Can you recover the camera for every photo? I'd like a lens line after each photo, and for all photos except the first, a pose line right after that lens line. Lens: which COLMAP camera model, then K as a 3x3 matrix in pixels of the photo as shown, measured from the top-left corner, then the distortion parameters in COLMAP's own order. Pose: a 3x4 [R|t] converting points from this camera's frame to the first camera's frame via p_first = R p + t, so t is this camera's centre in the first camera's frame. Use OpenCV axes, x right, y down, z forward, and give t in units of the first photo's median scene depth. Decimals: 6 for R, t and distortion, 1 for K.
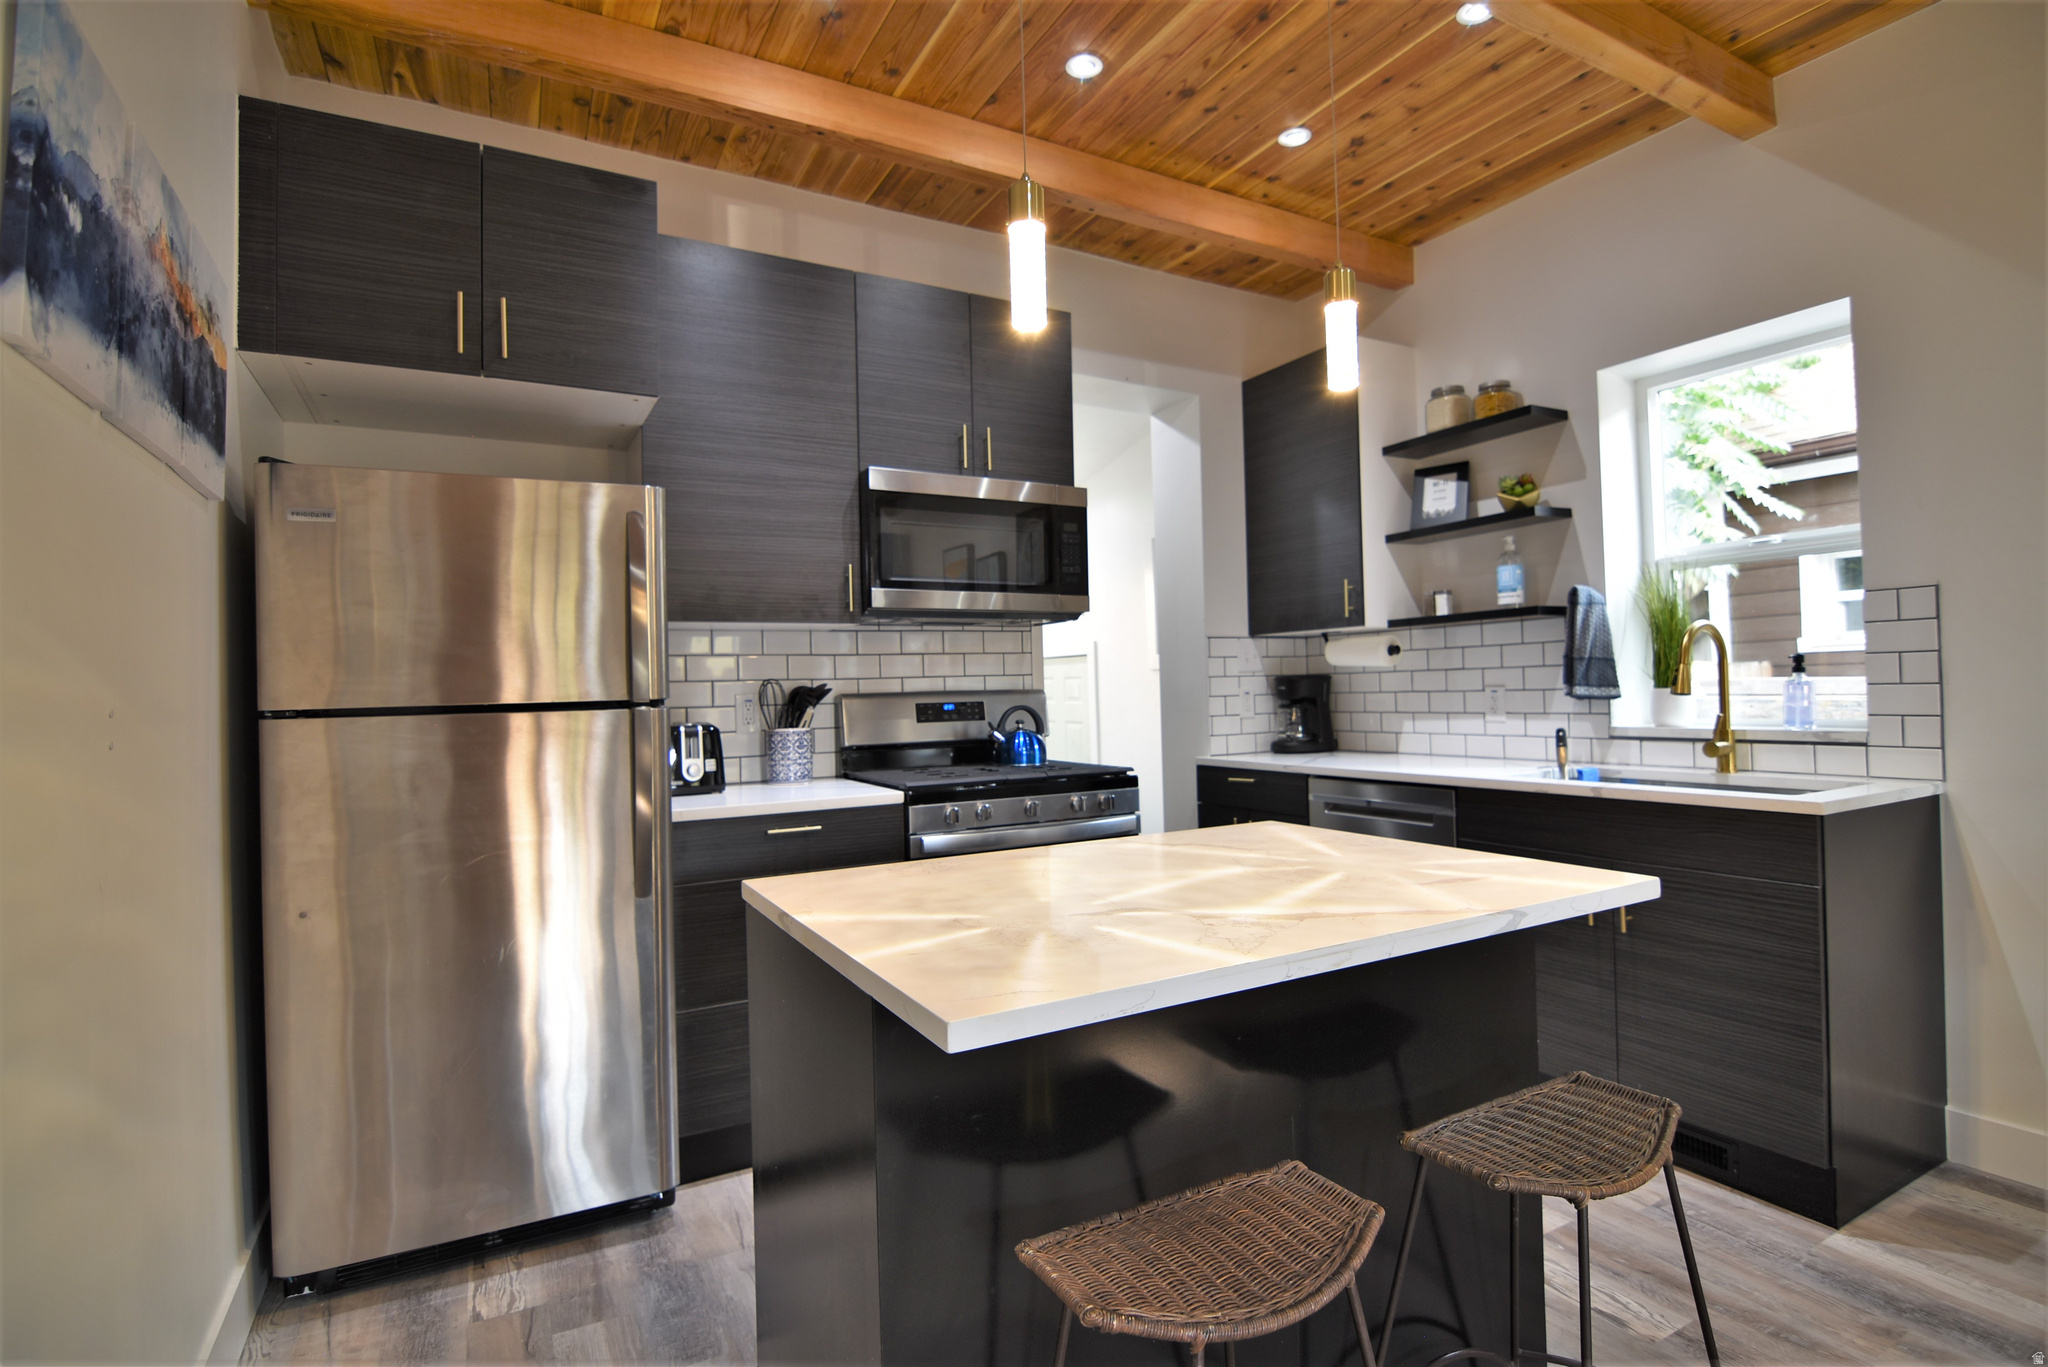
lens RADIAL K [[992.0, 0, 1032.4], [0, 992.0, 673.5], [0, 0, 1]] dist [-0.006678, -0.010677]
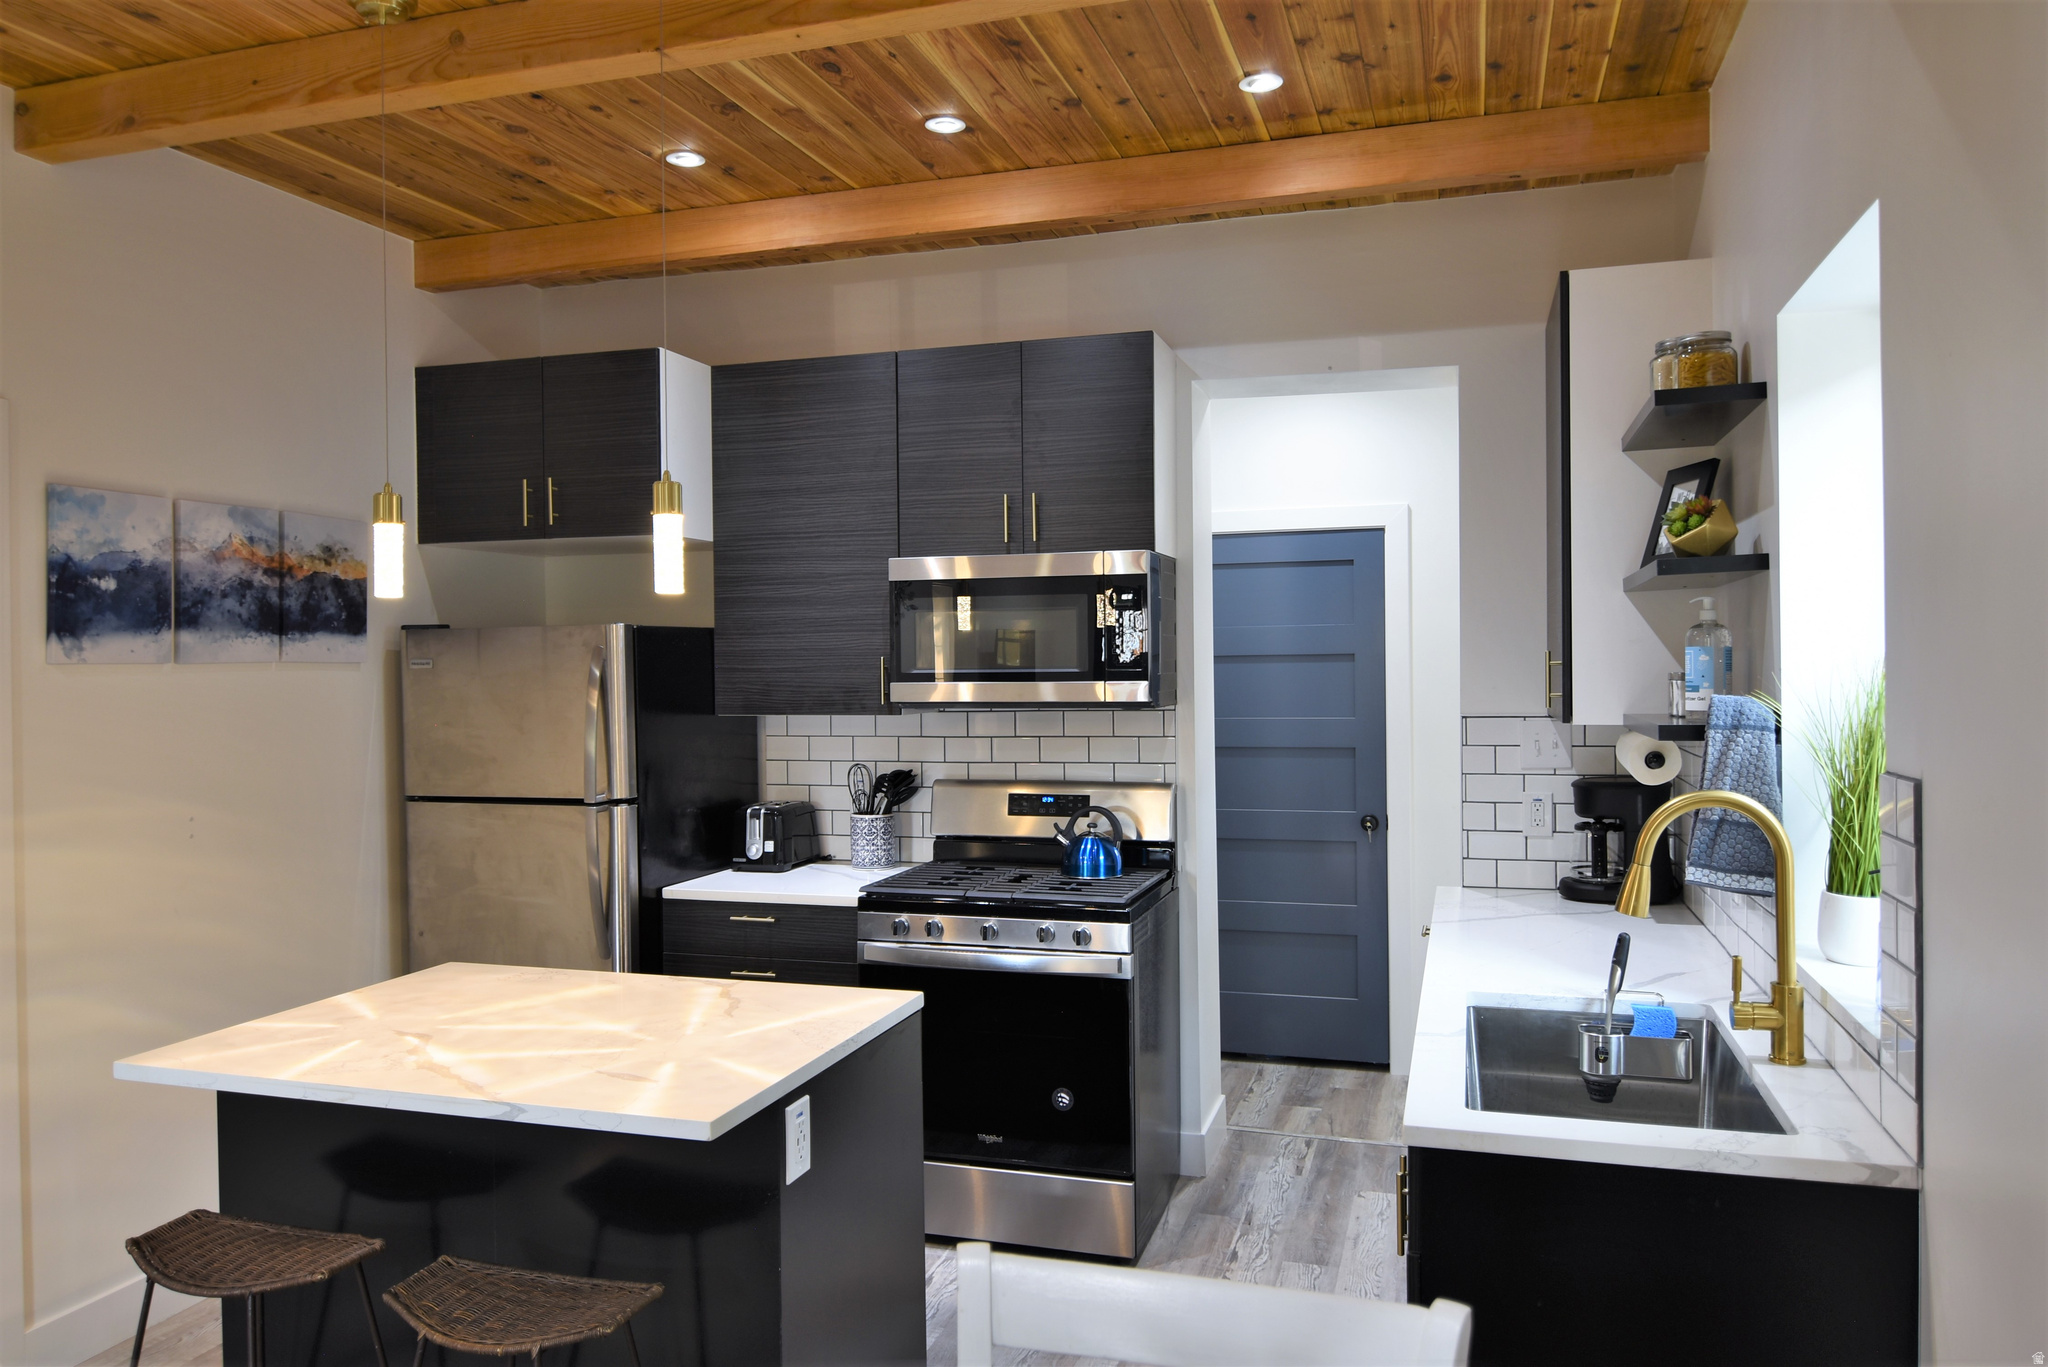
lens RADIAL K [[1401.5, 0, 1028.9], [0, 1401.5, 676.1], [0, 0, 1]] dist [0.008513, -0.022565]
pose [[0.690897, 0.023365, -0.722575, 0.866297], [0.006593, 0.999232, 0.038615, -0.134368], [0.722923, -0.031443, 0.690213, 0.130287]]
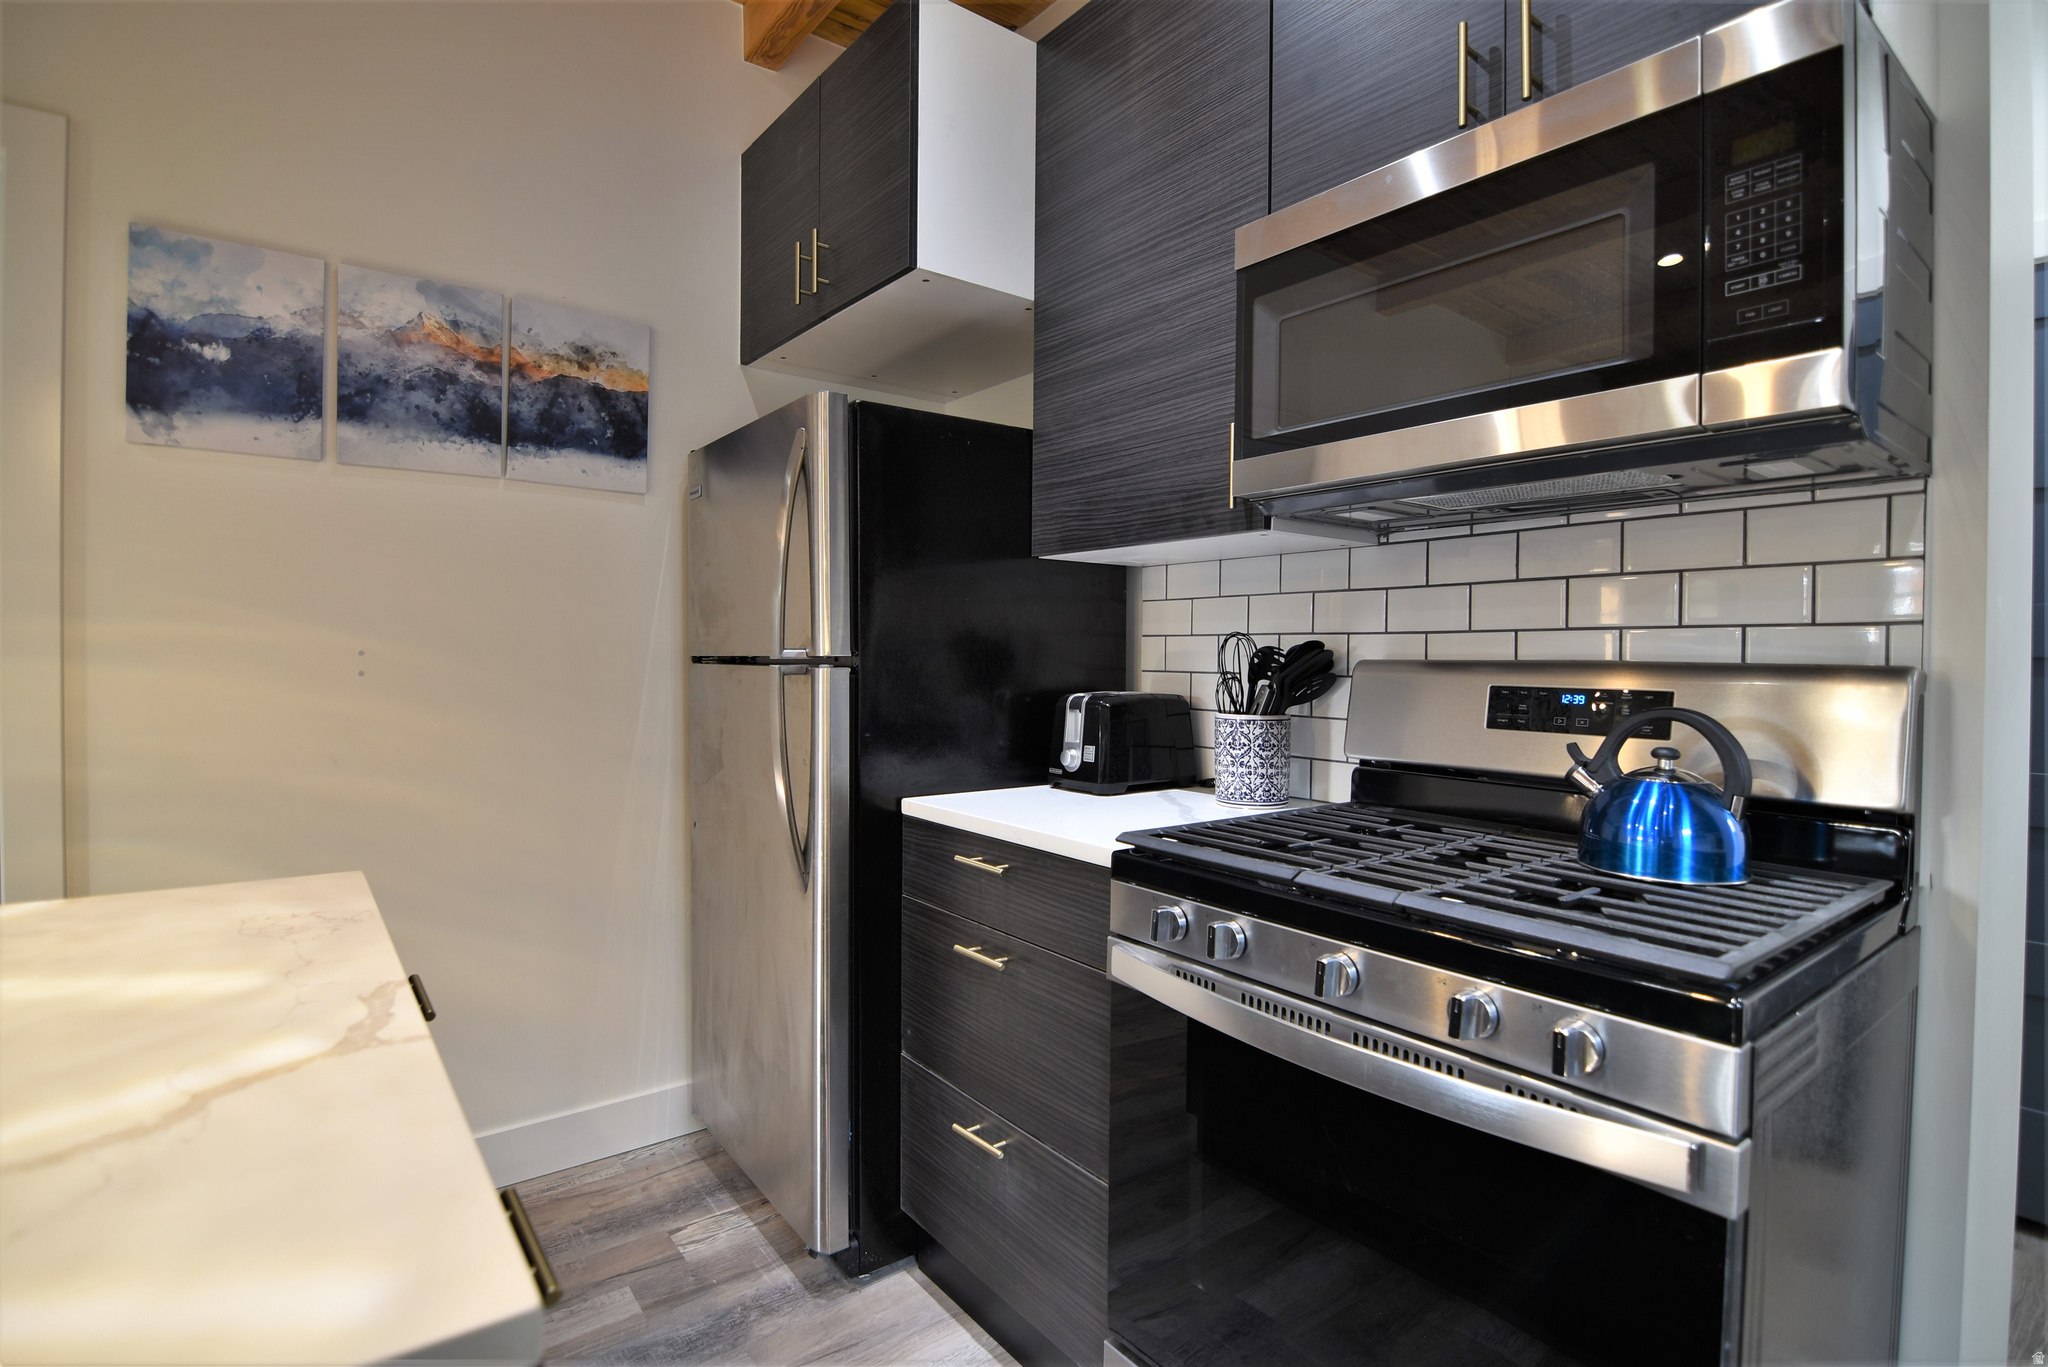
lens RADIAL K [[992.0, 0, 1033.8], [0, 992.0, 672.0], [0, 0, 1]] dist [-0.006678, -0.010677]
pose [[0.152702, 0.042986, -0.987337, 0.321921], [0.003530, 0.999023, 0.044041, 0.002499], [0.988266, -0.010211, 0.152401, 0.752399]]
